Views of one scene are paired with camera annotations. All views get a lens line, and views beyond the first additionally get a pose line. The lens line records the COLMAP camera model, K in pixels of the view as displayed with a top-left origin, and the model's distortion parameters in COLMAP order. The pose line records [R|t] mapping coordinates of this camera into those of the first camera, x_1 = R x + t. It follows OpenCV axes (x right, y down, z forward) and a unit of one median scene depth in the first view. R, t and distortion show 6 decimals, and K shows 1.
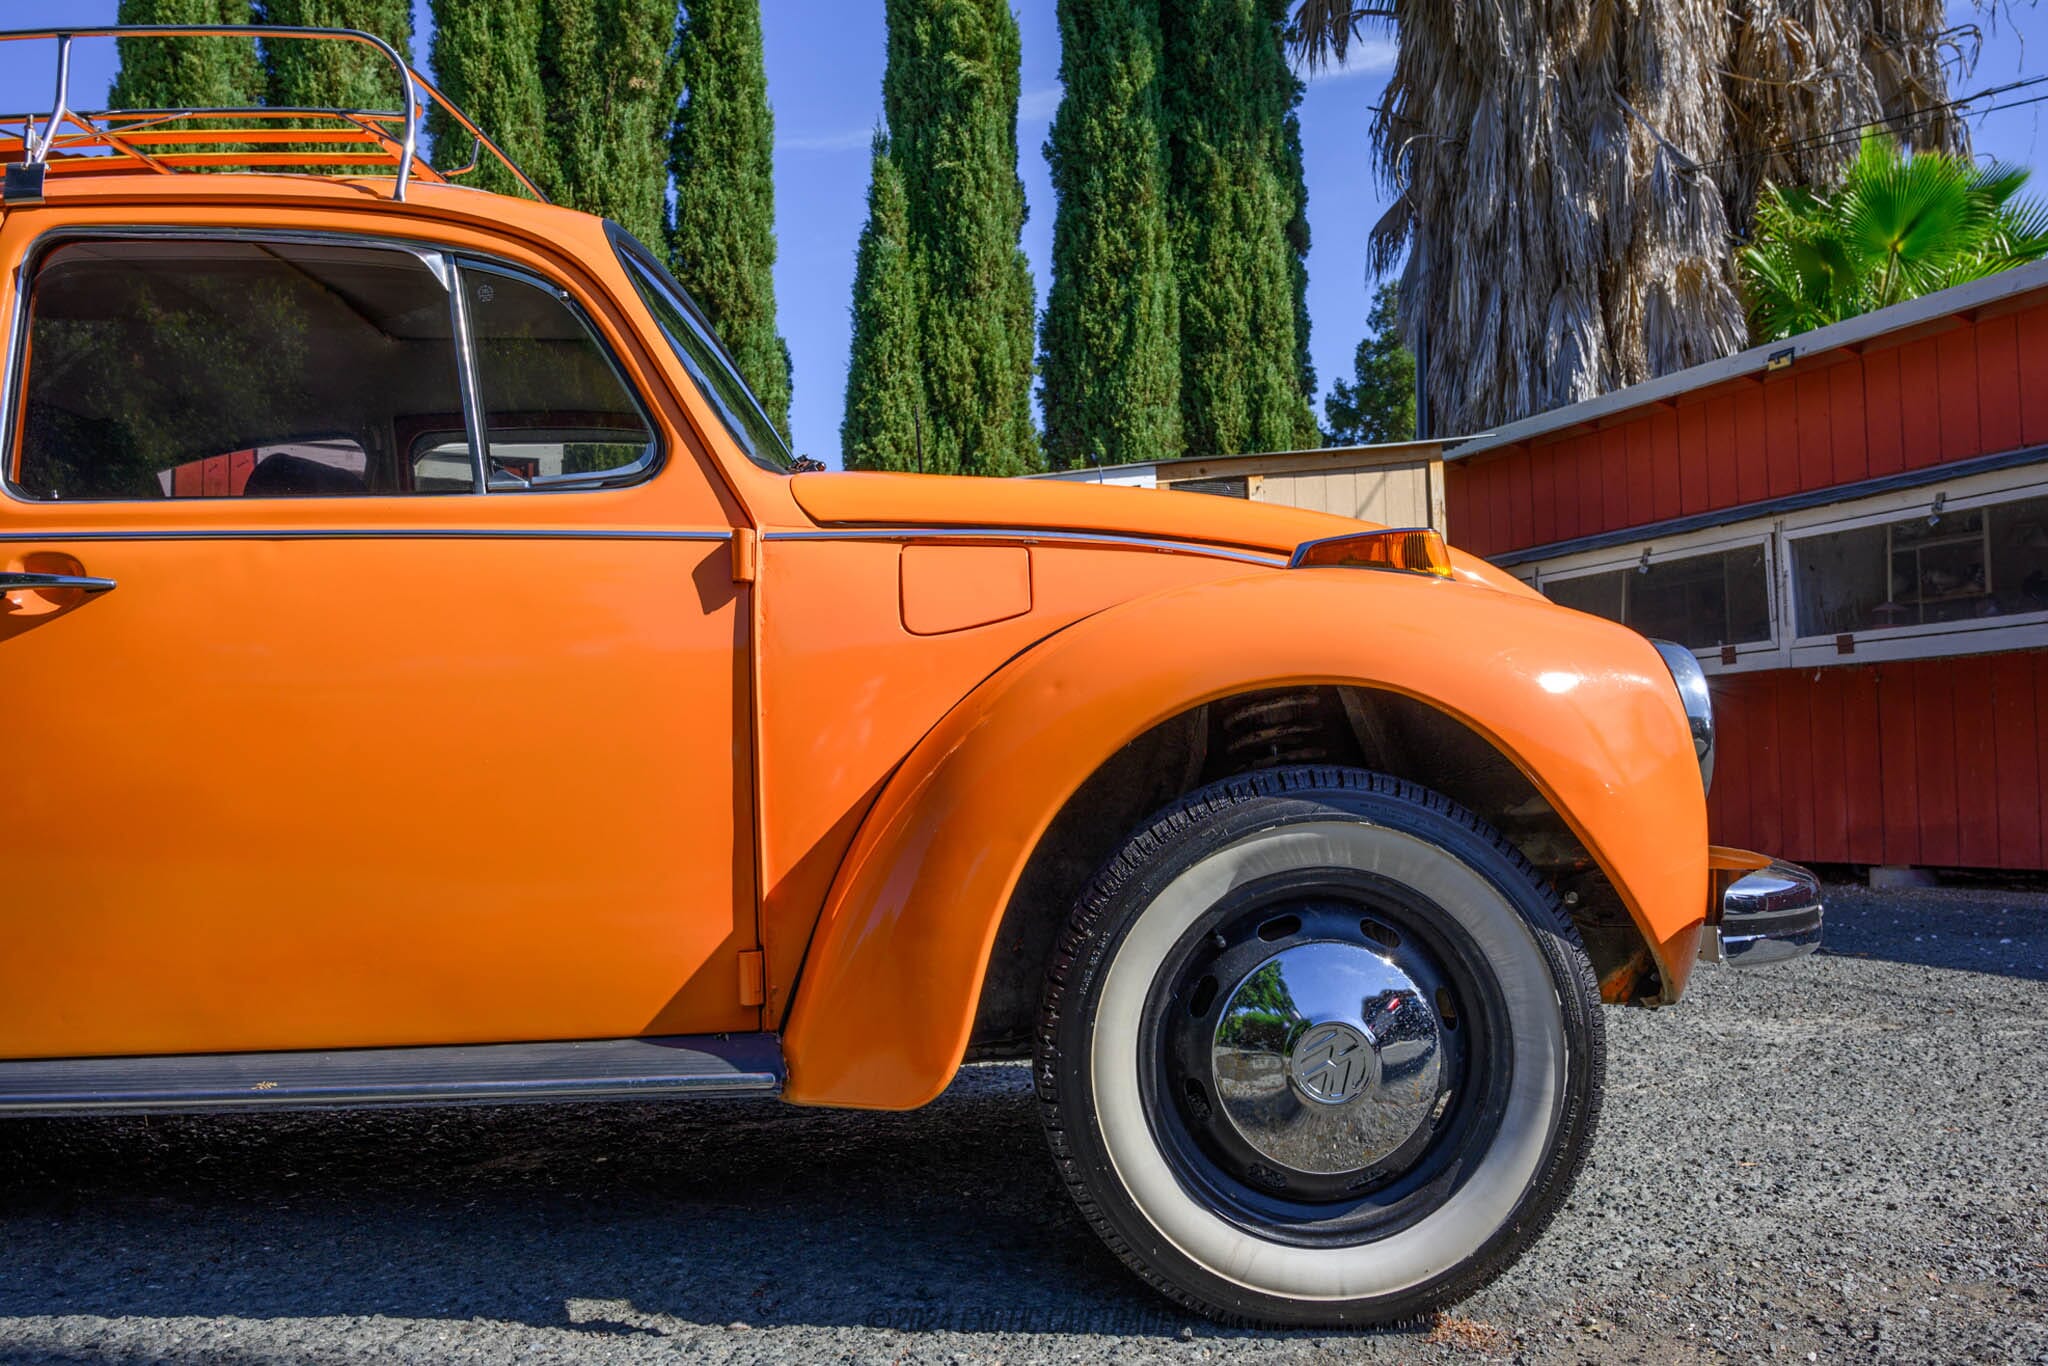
lens RADIAL K [[1592.3, 0, 1054.7], [0, 1592.3, 737.3], [0, 0, 1]] dist [-0.003134, 0.000384]
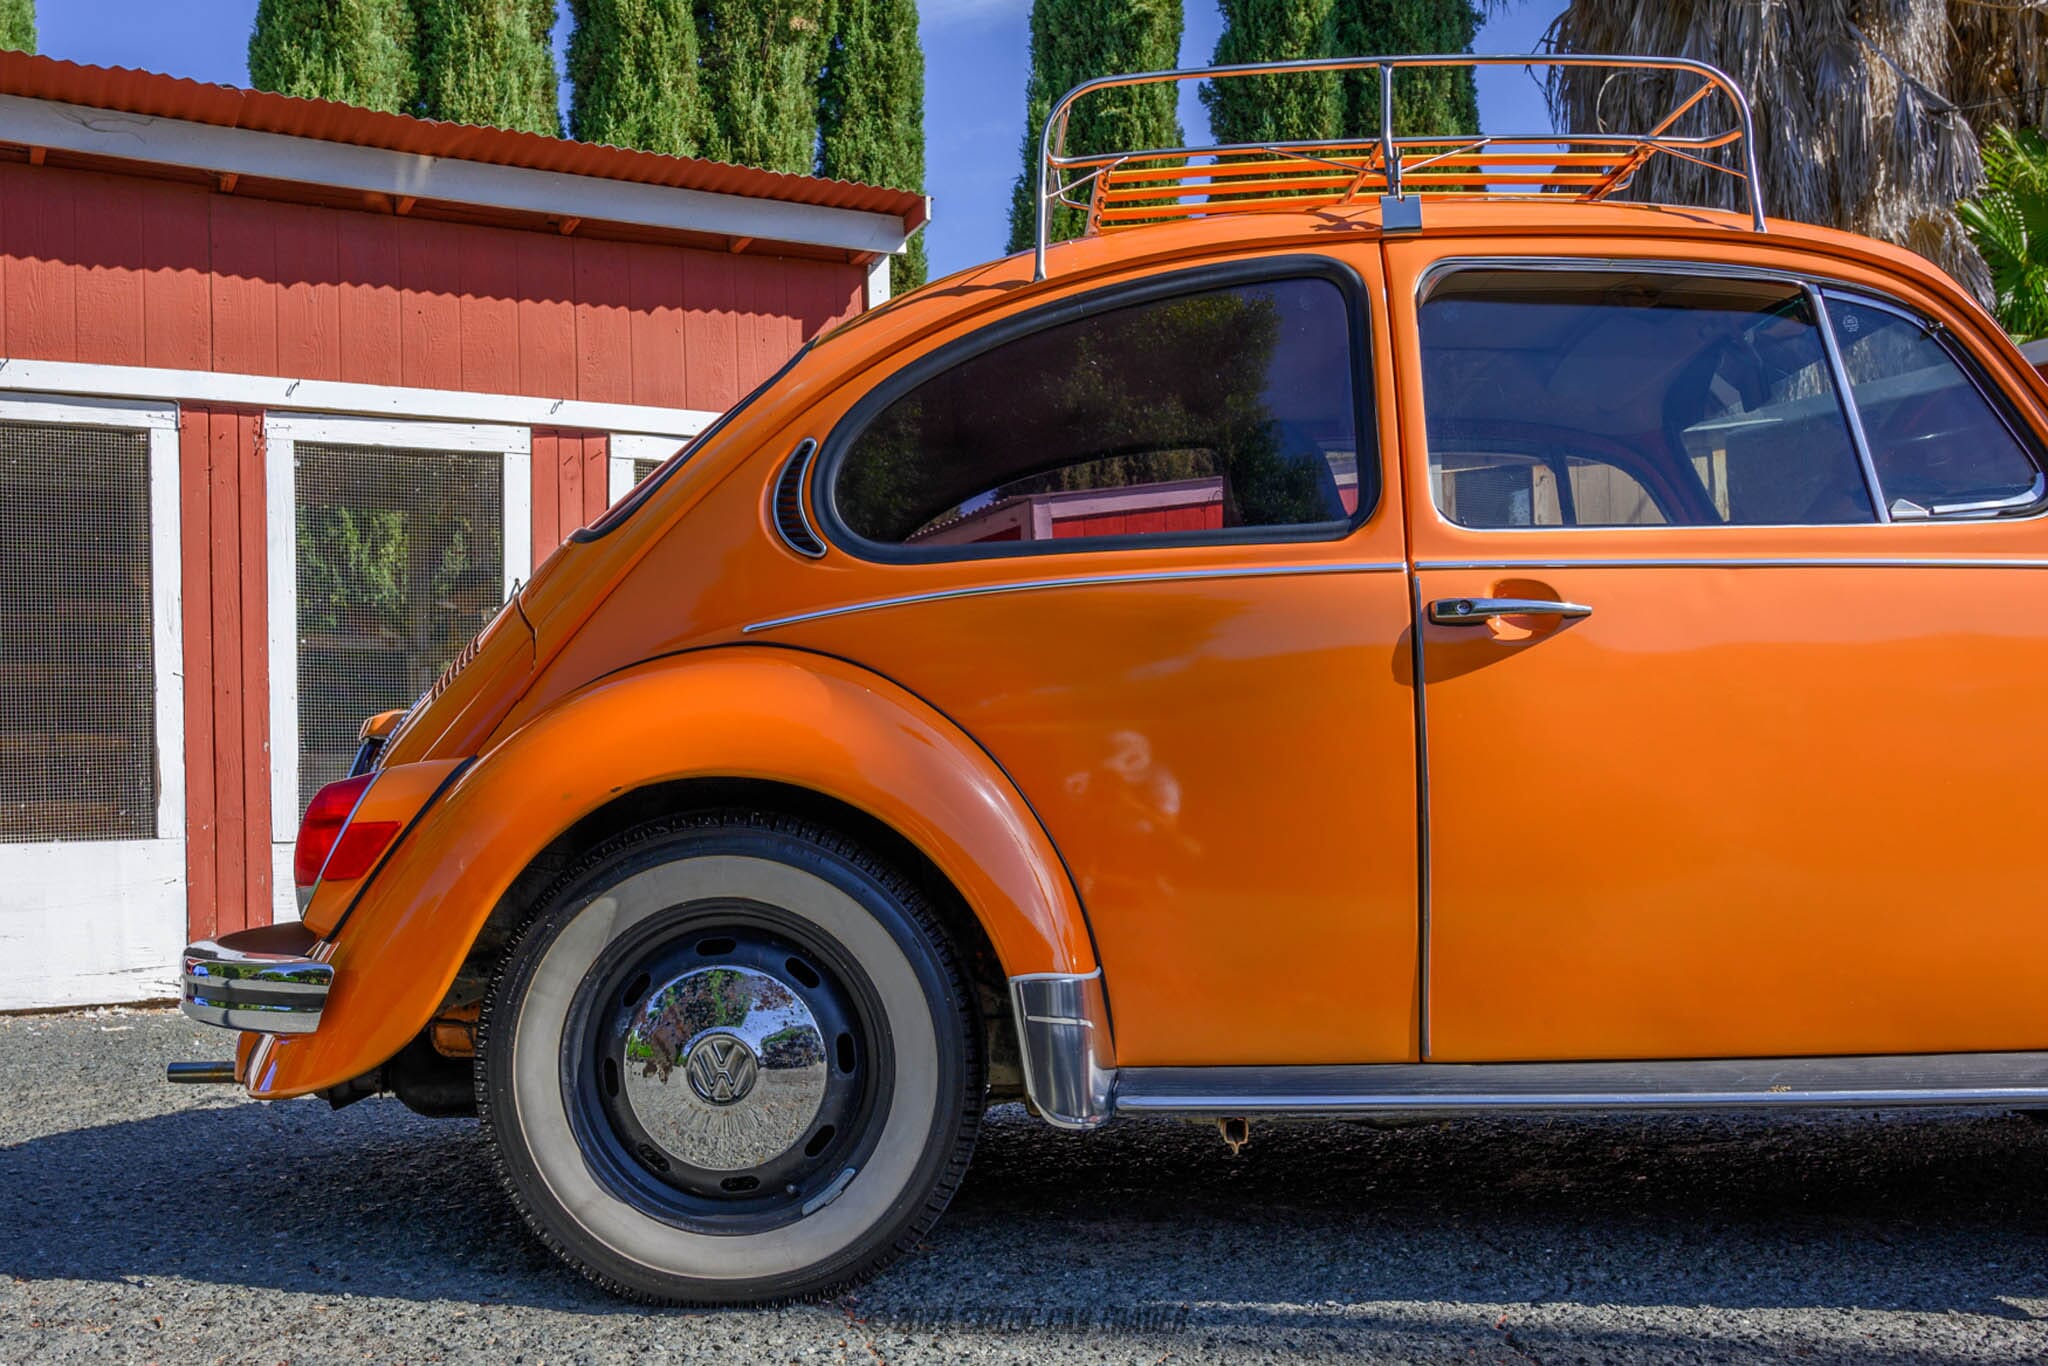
lens RADIAL K [[1795.8, 0, 912.1], [0, 1795.8, 819.7], [0, 0, 1]] dist [-0.005448, 0.004241]
pose [[0.999294, 0.008015, -0.036700, -0.147667], [-0.006575, 0.999210, 0.039187, -0.000410], [0.036986, -0.038918, 0.998558, -0.029193]]
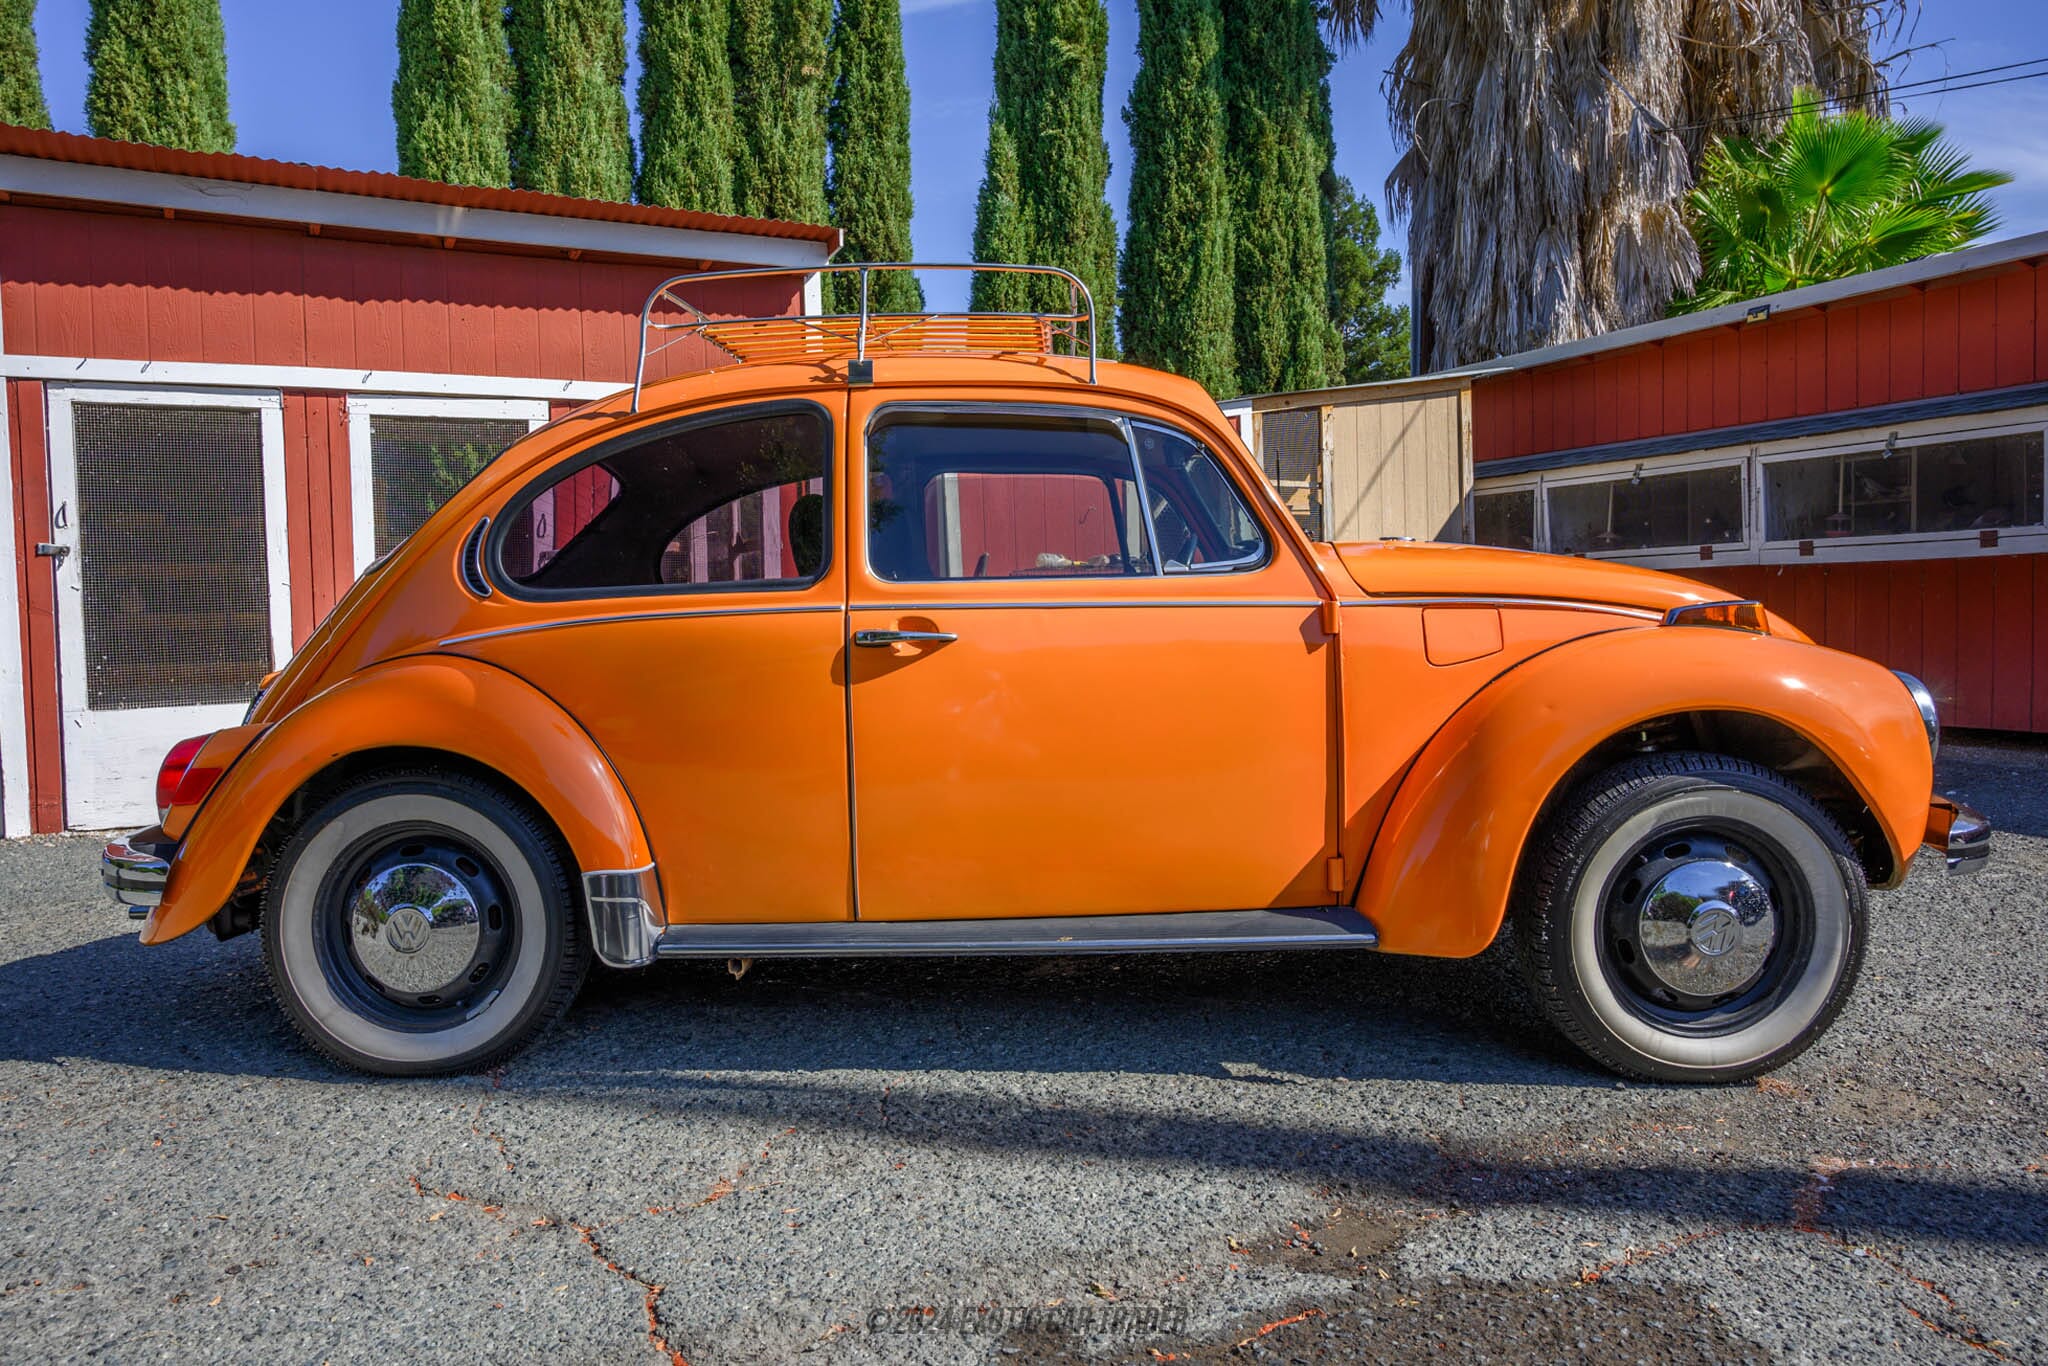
lens RADIAL K [[1341.2, 0, 1024.0], [0, 1341.2, 683.0], [0, 0, 1]] dist [-0.002196, -0.002617]
pose [[0.999877, 0.003417, -0.015327, -0.074486], [-0.002175, 0.996764, 0.080348, -0.023935], [0.015552, -0.080305, 0.996649, -0.057366]]
